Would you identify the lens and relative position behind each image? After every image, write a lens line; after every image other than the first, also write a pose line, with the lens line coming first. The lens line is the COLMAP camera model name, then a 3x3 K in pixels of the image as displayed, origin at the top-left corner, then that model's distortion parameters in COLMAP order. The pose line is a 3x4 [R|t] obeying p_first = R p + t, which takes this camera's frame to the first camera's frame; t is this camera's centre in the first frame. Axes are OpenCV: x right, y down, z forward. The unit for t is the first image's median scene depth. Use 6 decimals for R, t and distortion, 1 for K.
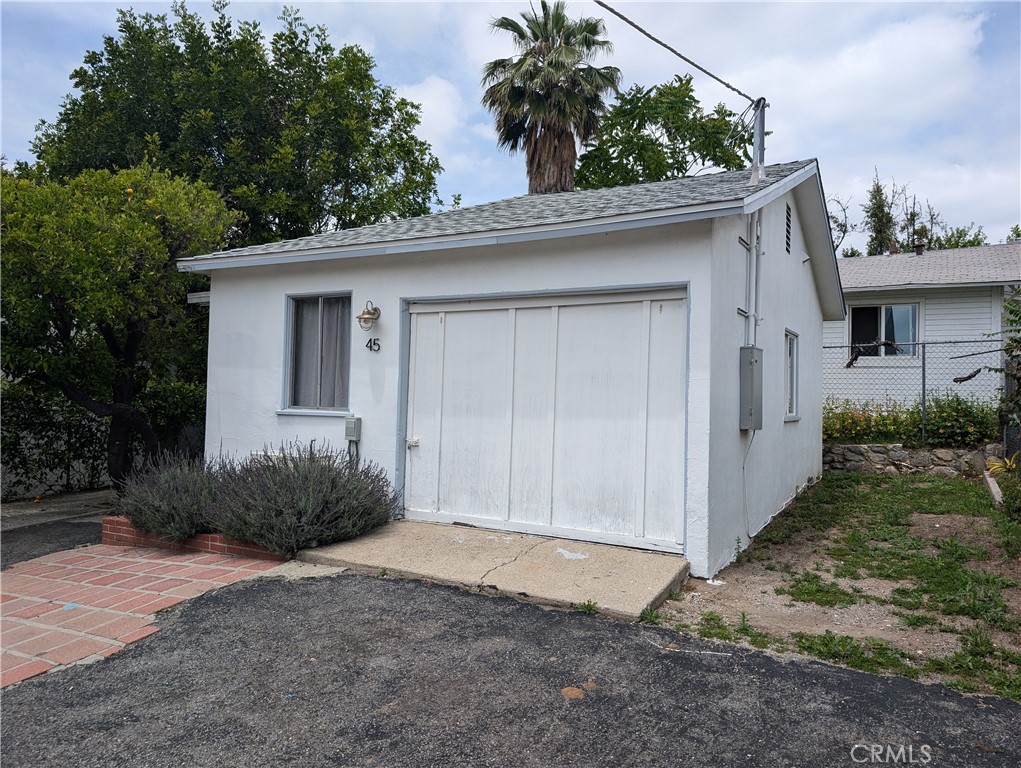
lens RADIAL K [[737.9, 0, 511.3], [0, 737.9, 378.2], [0, 0, 1]] dist [0.012265, -0.008214]
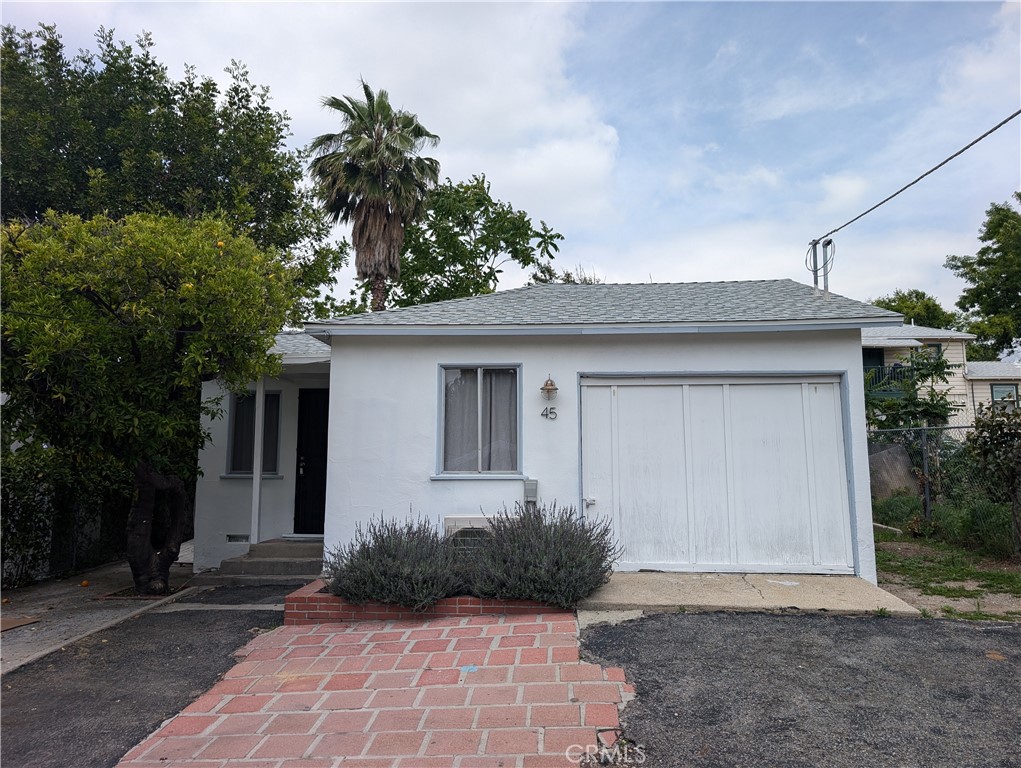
lens RADIAL K [[737.9, 0, 511.3], [0, 737.9, 378.2], [0, 0, 1]] dist [0.012265, -0.008214]
pose [[0.903777, 0.036714, 0.426425, -0.716336], [0.005502, 0.995235, -0.097347, 0.010151], [-0.427968, 0.090327, 0.899269, 0.028438]]
